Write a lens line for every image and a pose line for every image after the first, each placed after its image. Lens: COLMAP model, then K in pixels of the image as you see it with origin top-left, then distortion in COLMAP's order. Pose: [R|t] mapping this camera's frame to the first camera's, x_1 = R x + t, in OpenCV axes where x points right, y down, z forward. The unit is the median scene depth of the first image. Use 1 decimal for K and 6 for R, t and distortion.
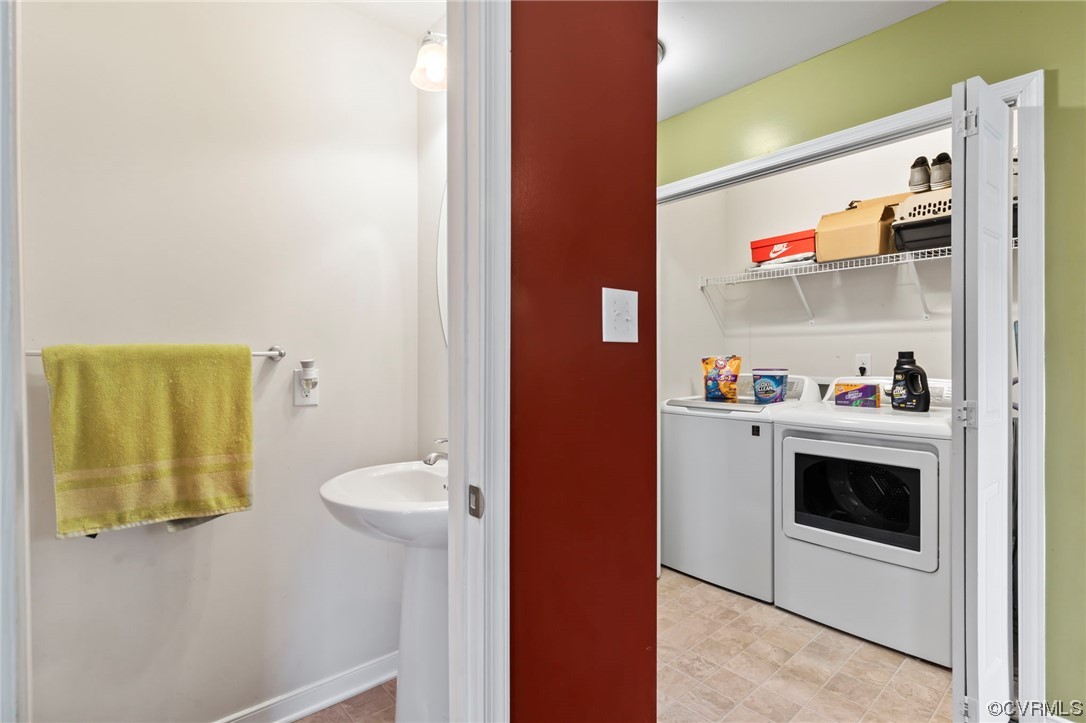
lens RADIAL K [[519.1, 0, 534.8], [0, 519.1, 358.9], [0, 0, 1]] dist [-0.002530, 0.000214]
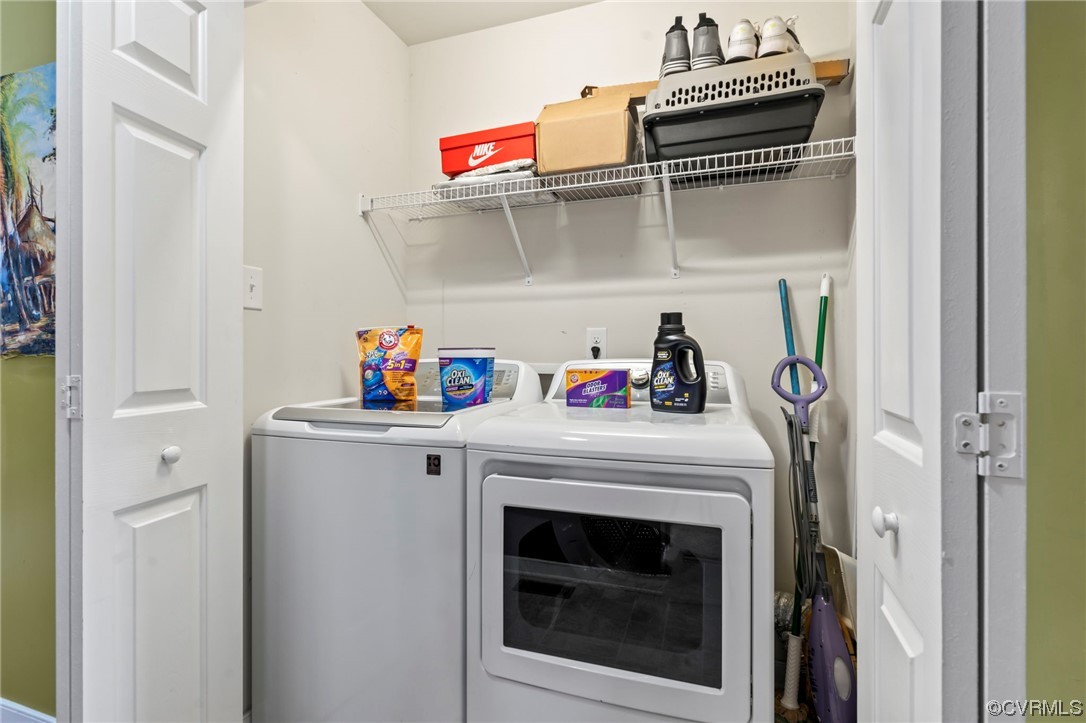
lens RADIAL K [[519.1, 0, 541.5], [0, 519.1, 359.4], [0, 0, 1]] dist [-0.002530, 0.000214]
pose [[0.864433, 0.000616, 0.502747, 0.288405], [-0.000800, 1.000000, 0.000151, 0.039892], [-0.502747, -0.000533, 0.864433, 0.562653]]
